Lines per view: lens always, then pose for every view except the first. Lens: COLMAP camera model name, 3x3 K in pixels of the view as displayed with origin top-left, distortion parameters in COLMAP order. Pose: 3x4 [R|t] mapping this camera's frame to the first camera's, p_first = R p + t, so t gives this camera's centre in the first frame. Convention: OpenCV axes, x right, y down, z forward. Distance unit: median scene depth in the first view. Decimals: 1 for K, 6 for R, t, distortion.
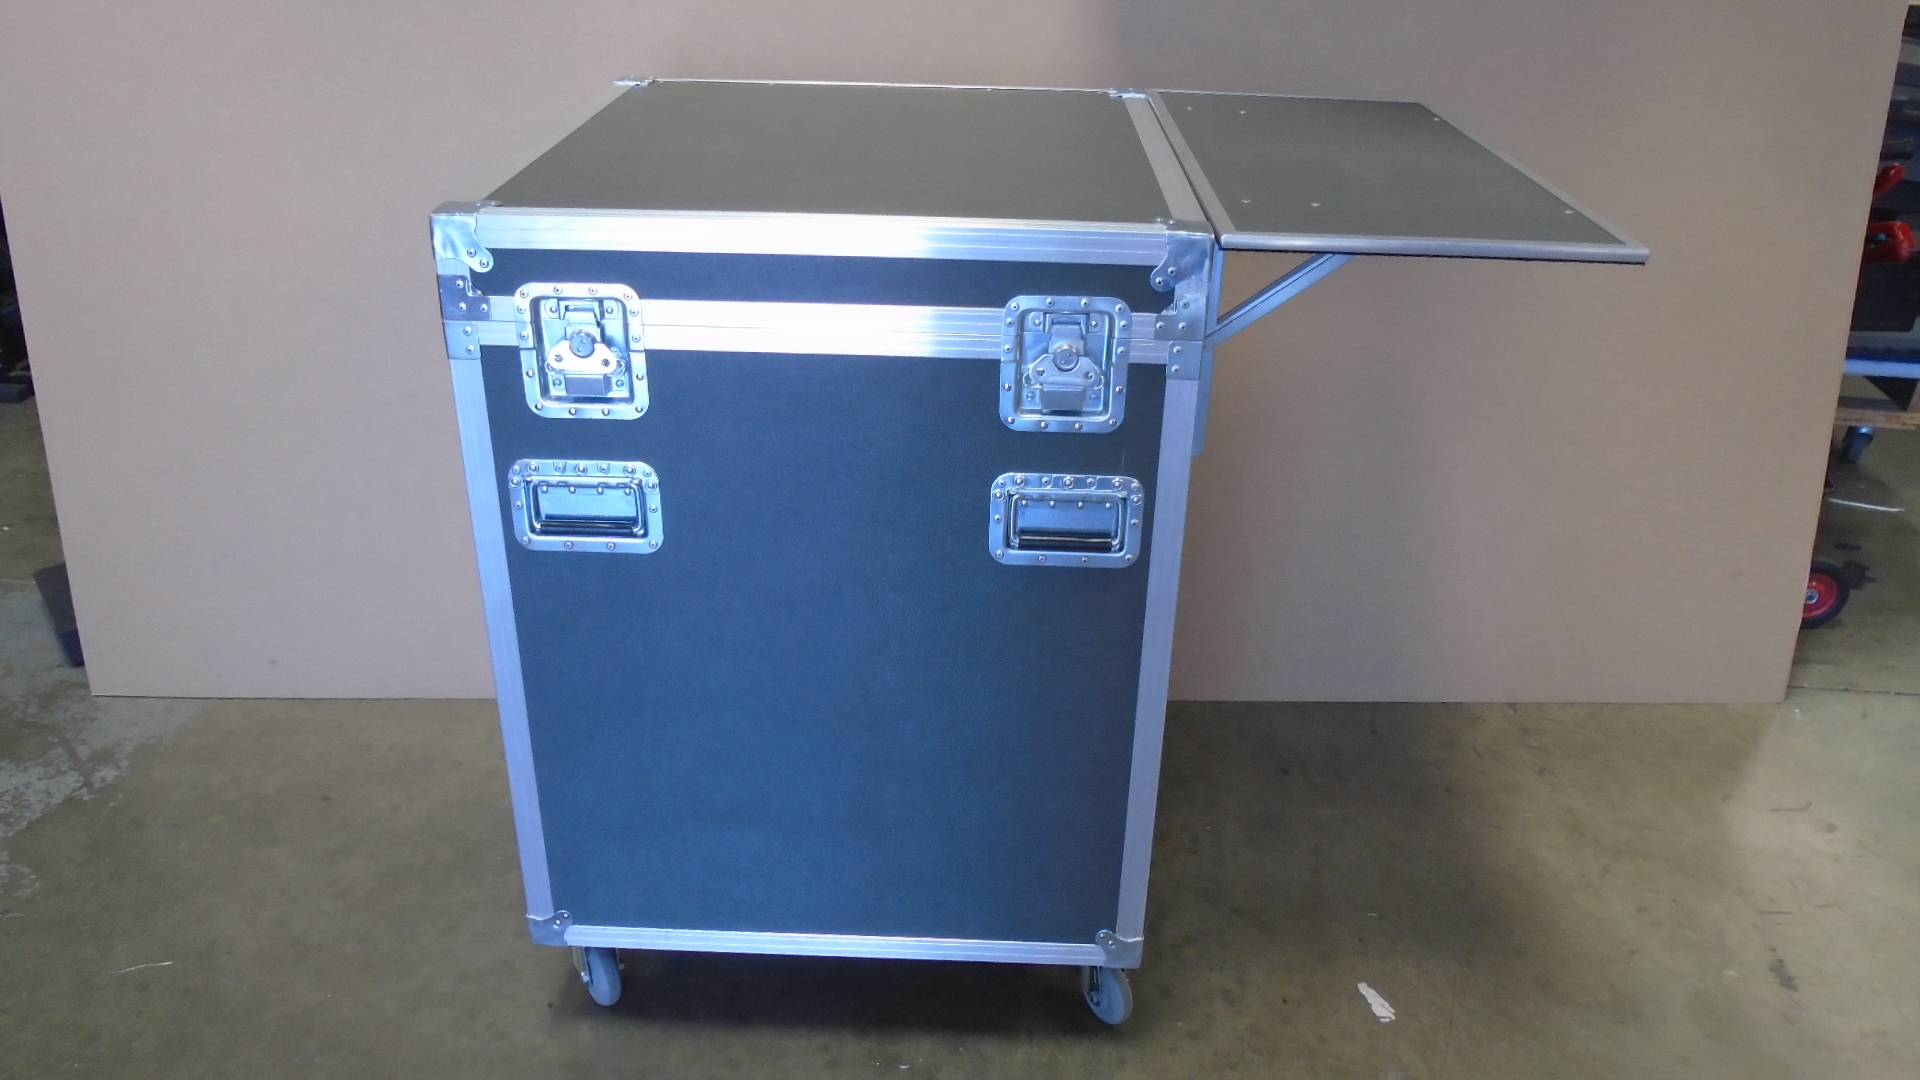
lens RADIAL K [[1464.7, 0, 960.0], [0, 1464.7, 540.0], [0, 0, 1]] dist [-0.022170, 0.013374]
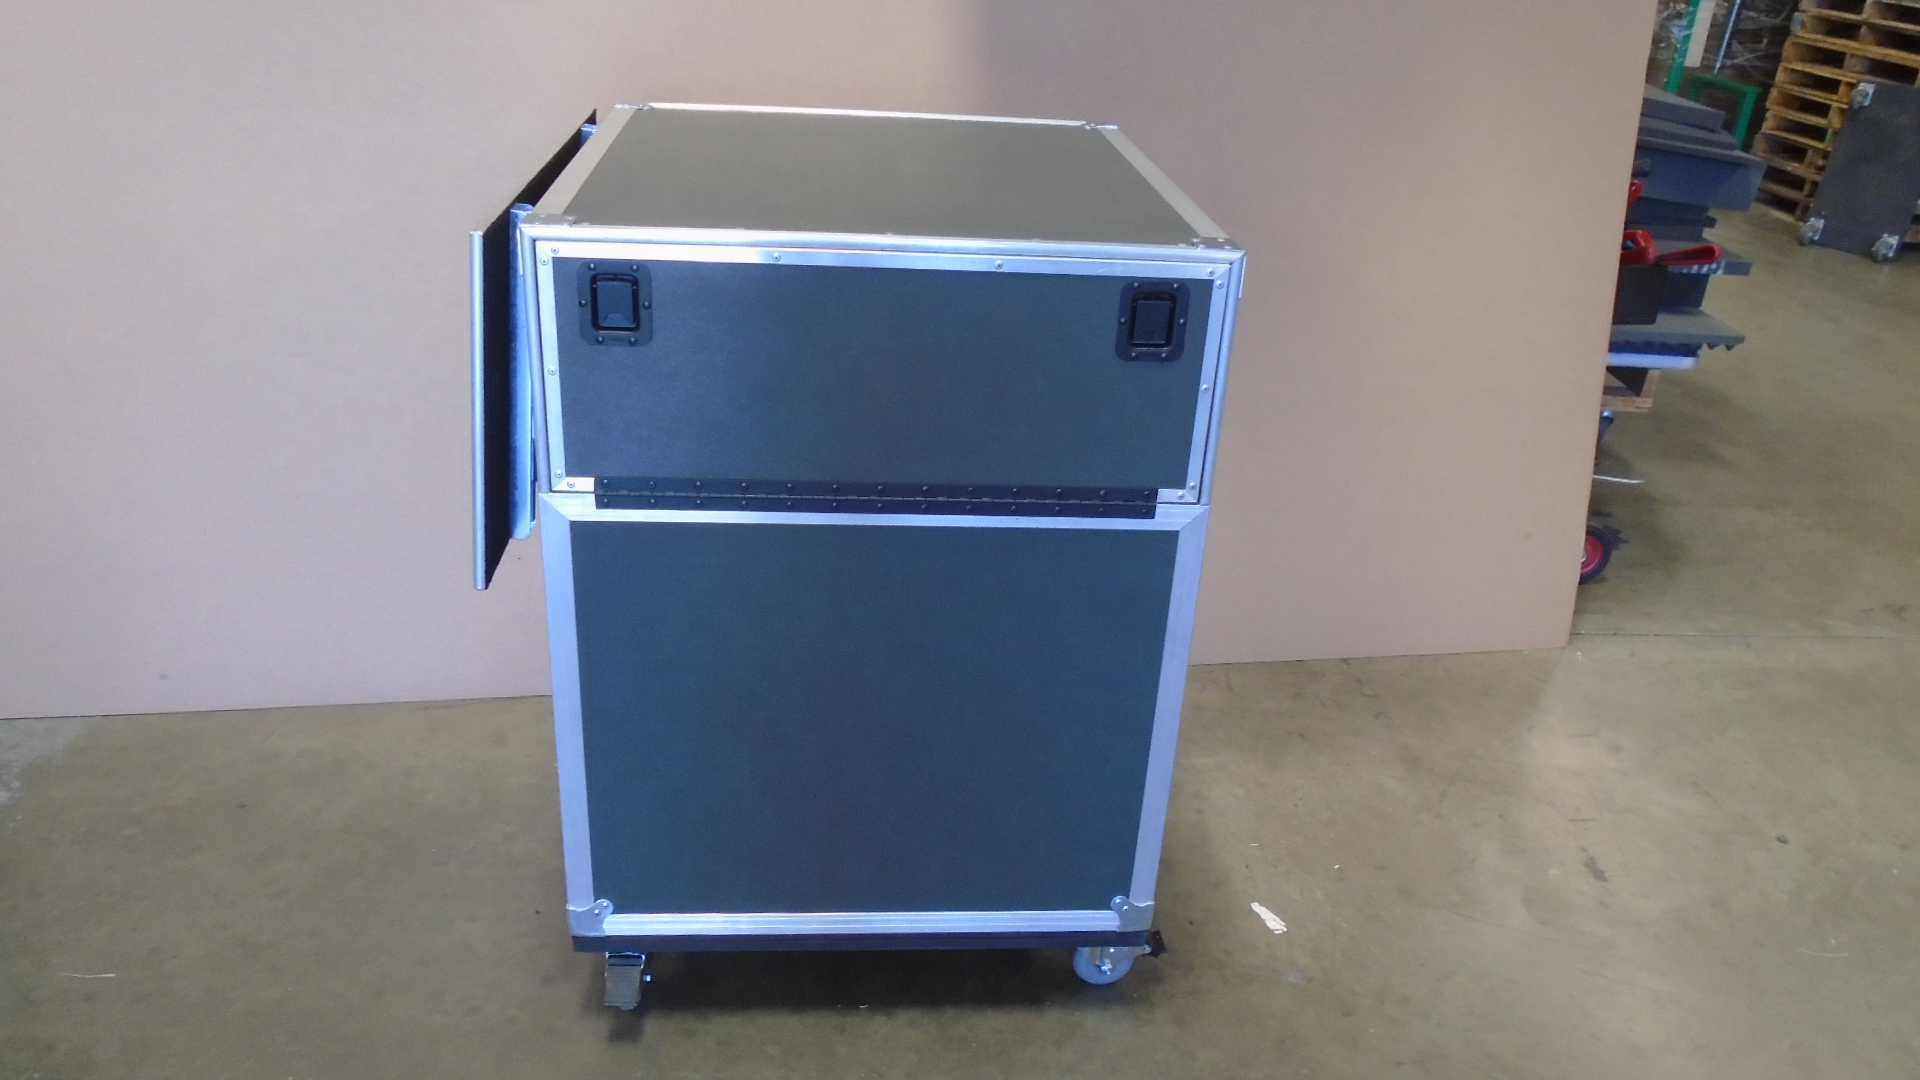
lens RADIAL K [[1464.7, 0, 960.0], [0, 1464.7, 540.0], [0, 0, 1]] dist [-0.022170, 0.013374]
pose [[0.985863, -0.034894, 0.163877, -0.101553], [0.036513, 0.999310, -0.006875, 0.018962], [-0.163524, 0.012761, 0.986457, -0.065301]]
